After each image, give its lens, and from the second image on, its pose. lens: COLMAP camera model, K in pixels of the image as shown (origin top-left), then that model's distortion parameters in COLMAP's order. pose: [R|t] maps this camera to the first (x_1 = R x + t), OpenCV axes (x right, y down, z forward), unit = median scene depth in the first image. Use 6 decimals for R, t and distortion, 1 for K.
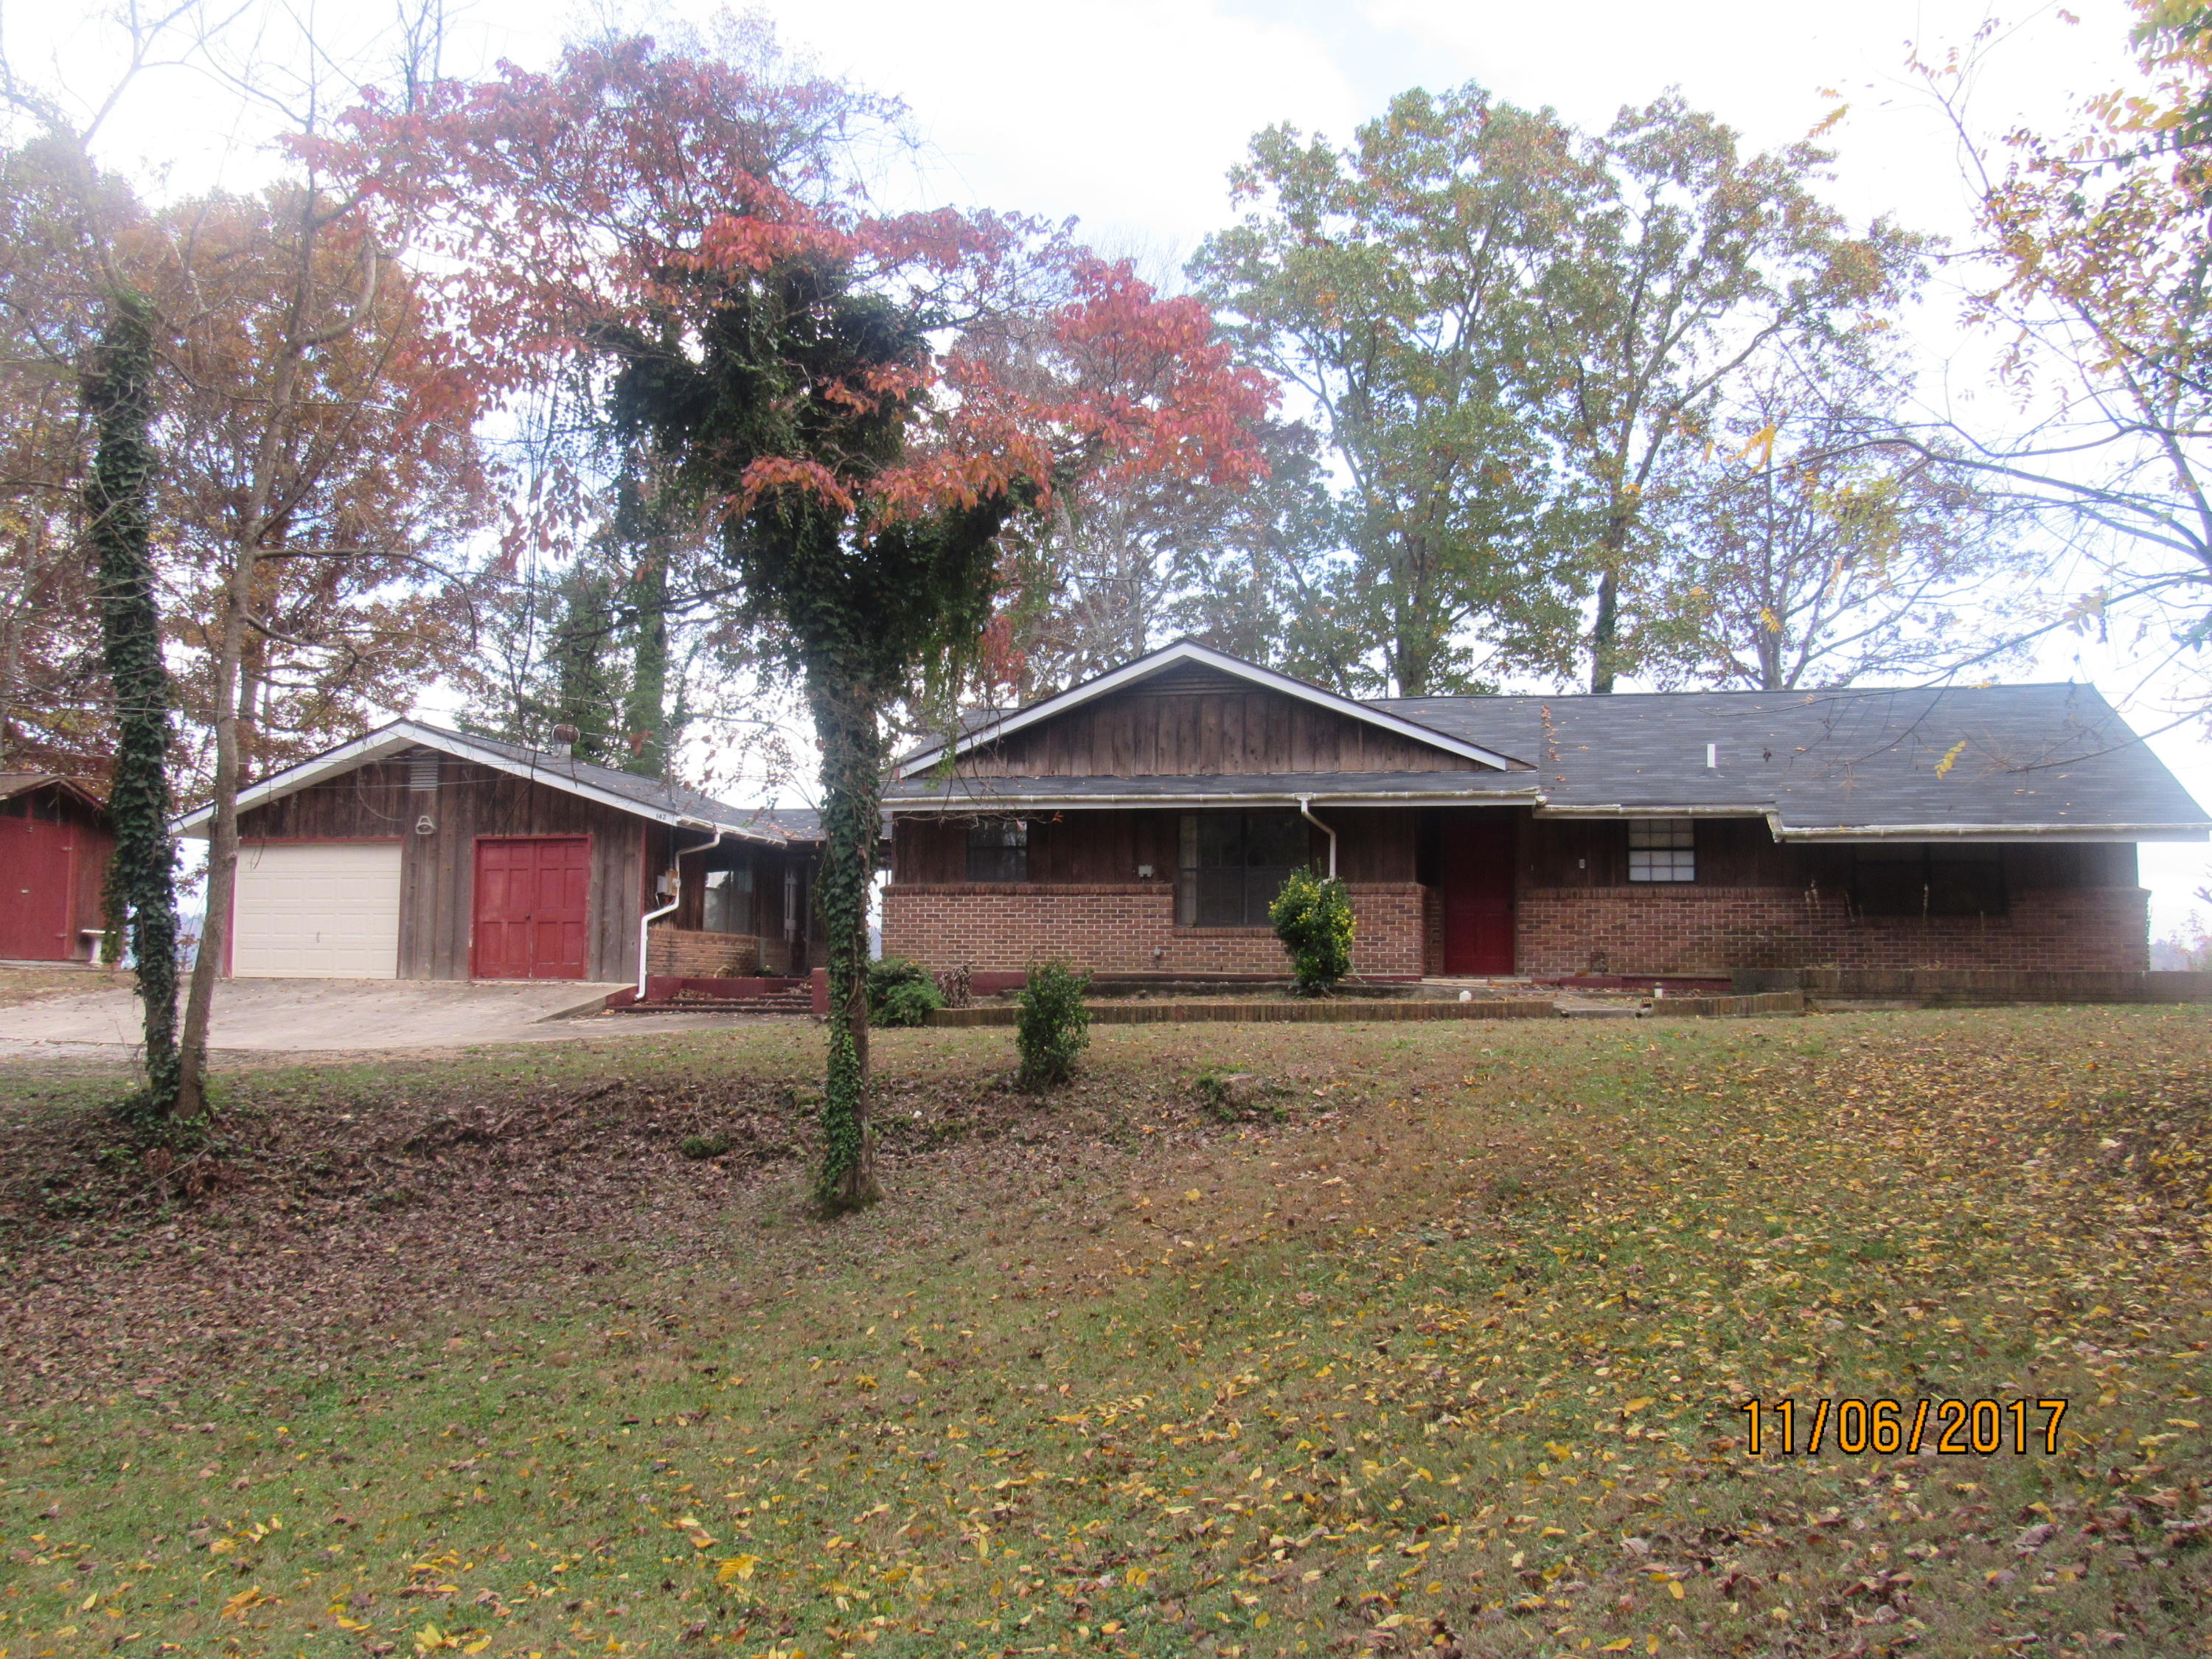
lens RADIAL K [[1887.5, 0, 1122.0], [0, 1887.5, 832.2], [0, 0, 1]] dist [-0.041219, -0.006542]
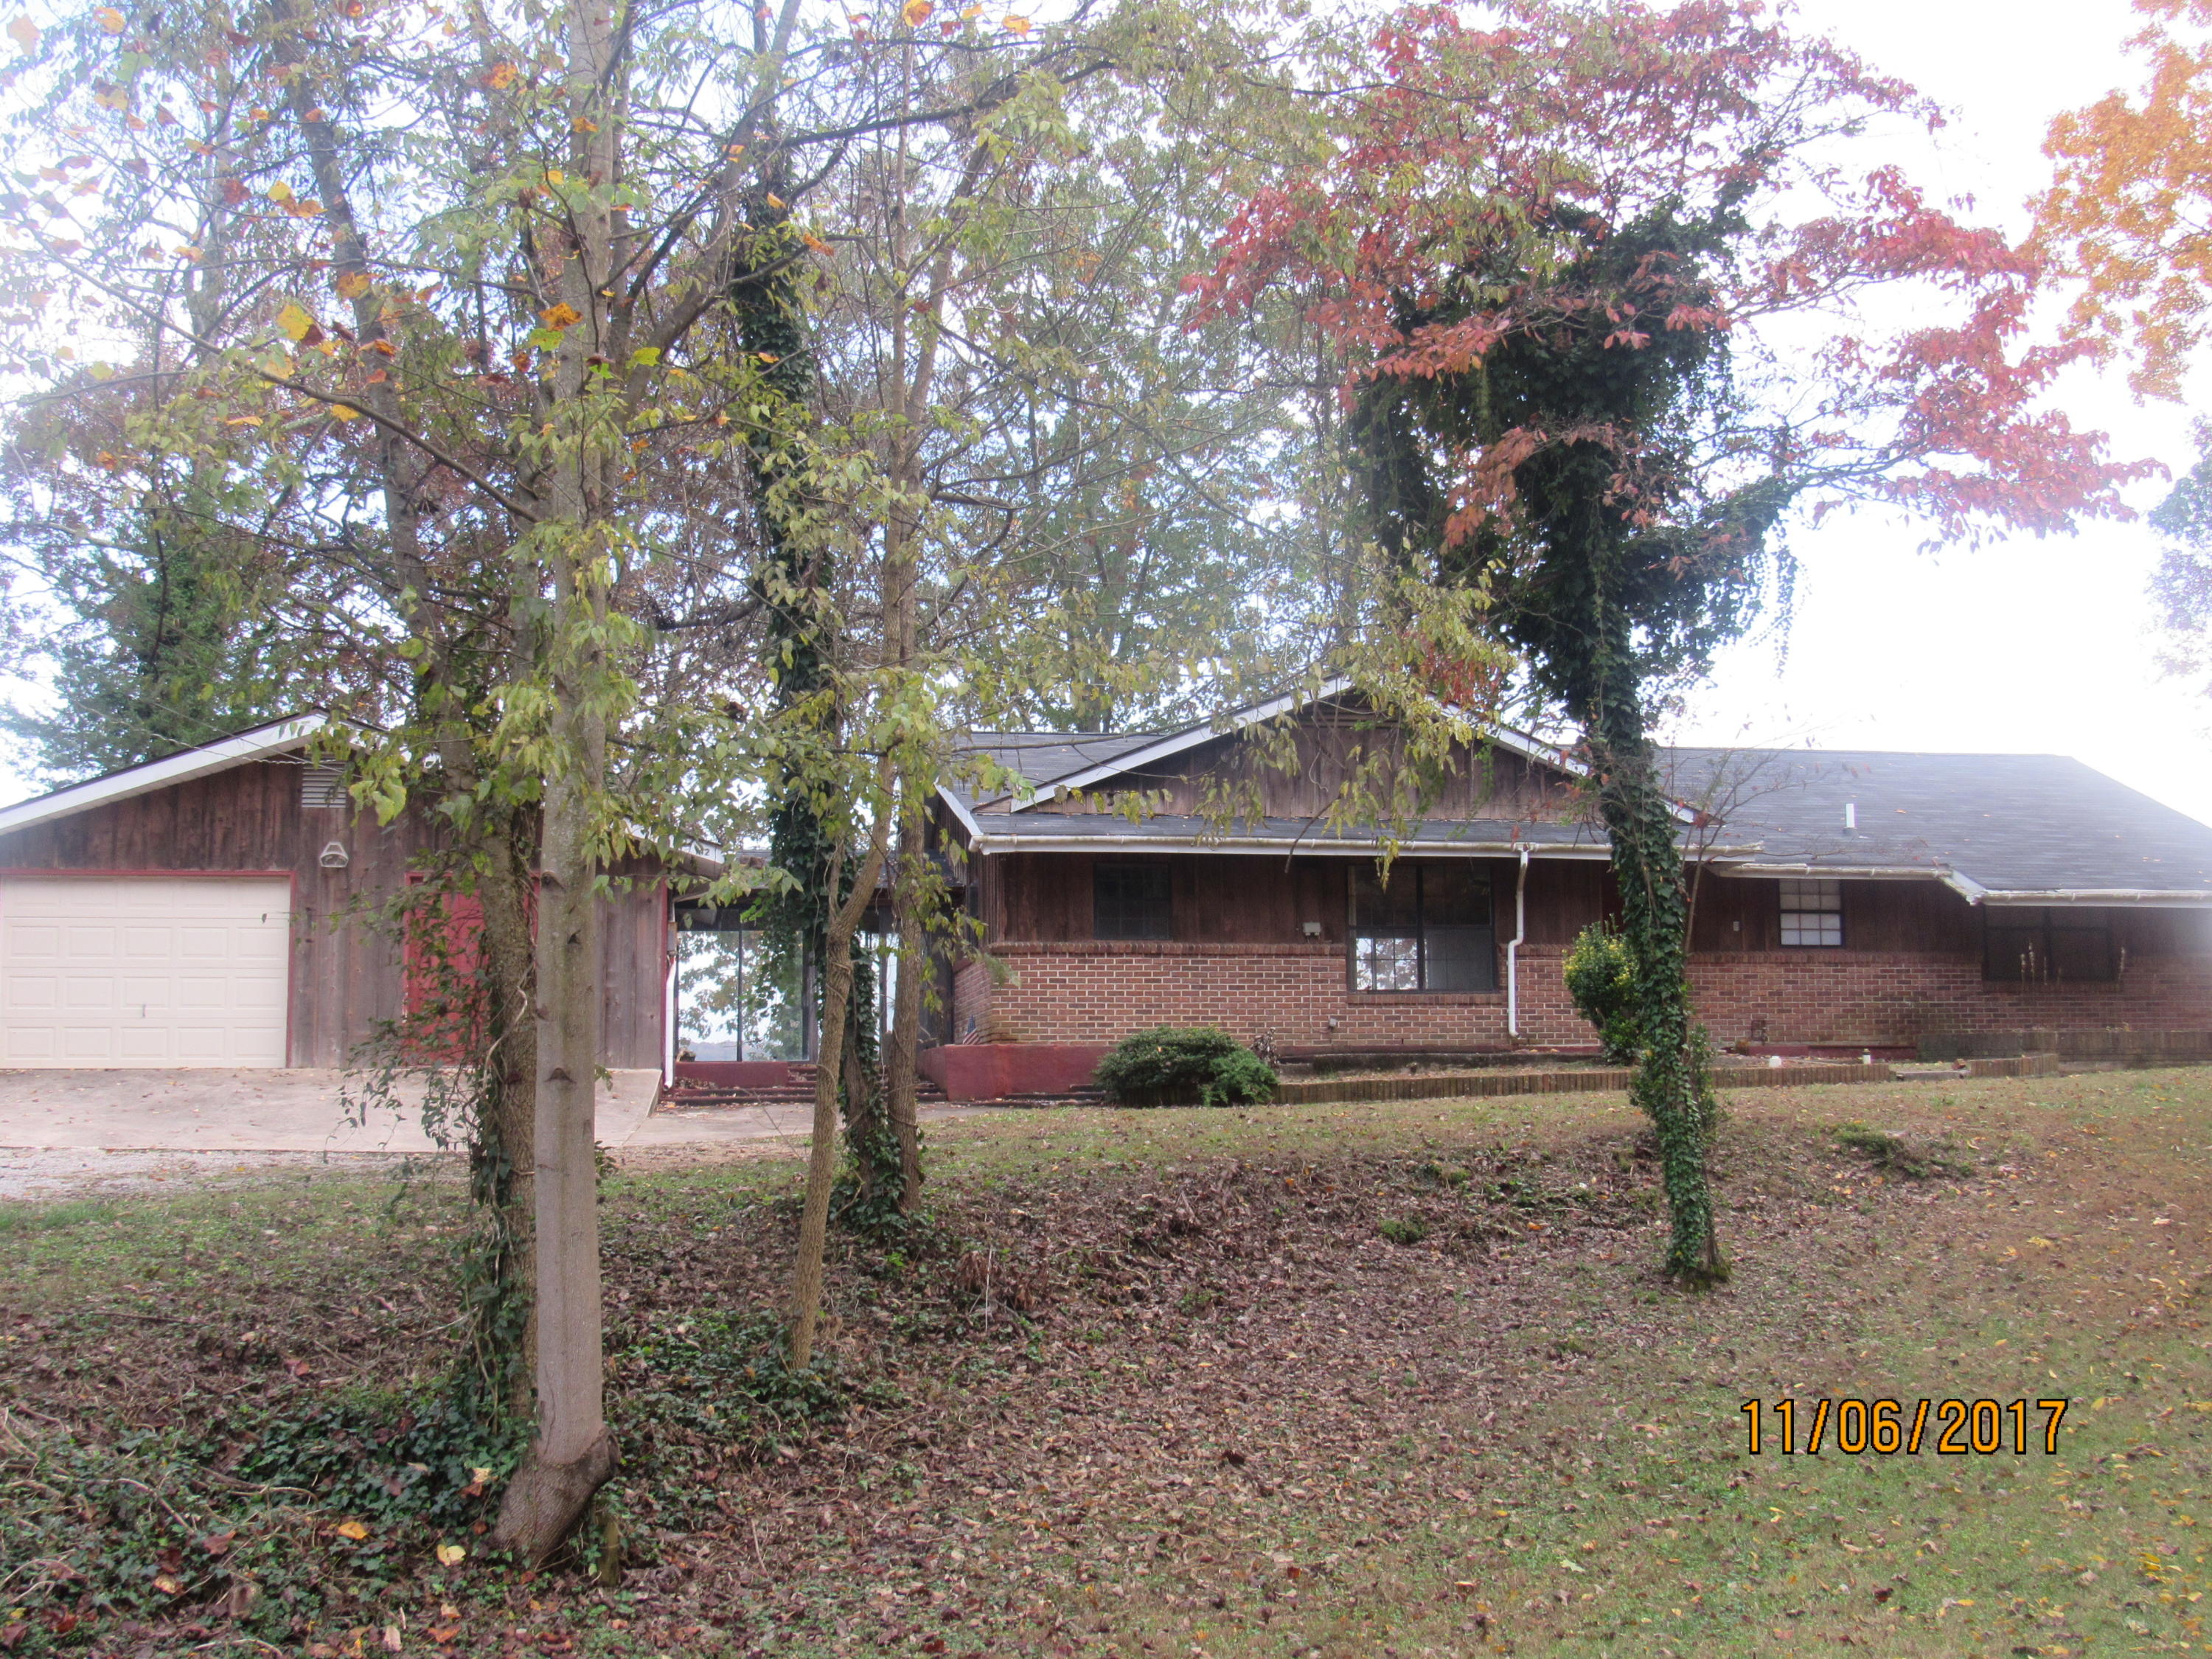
lens RADIAL K [[2417.4, 0, 1147.1], [0, 2417.4, 836.9], [0, 0, 1]] dist [-0.059100, 0.000000]
pose [[0.912210, 0.028095, 0.408758, -0.517135], [-0.015863, 0.999320, -0.033286, 0.016955], [-0.409415, 0.023879, 0.912036, 0.025023]]
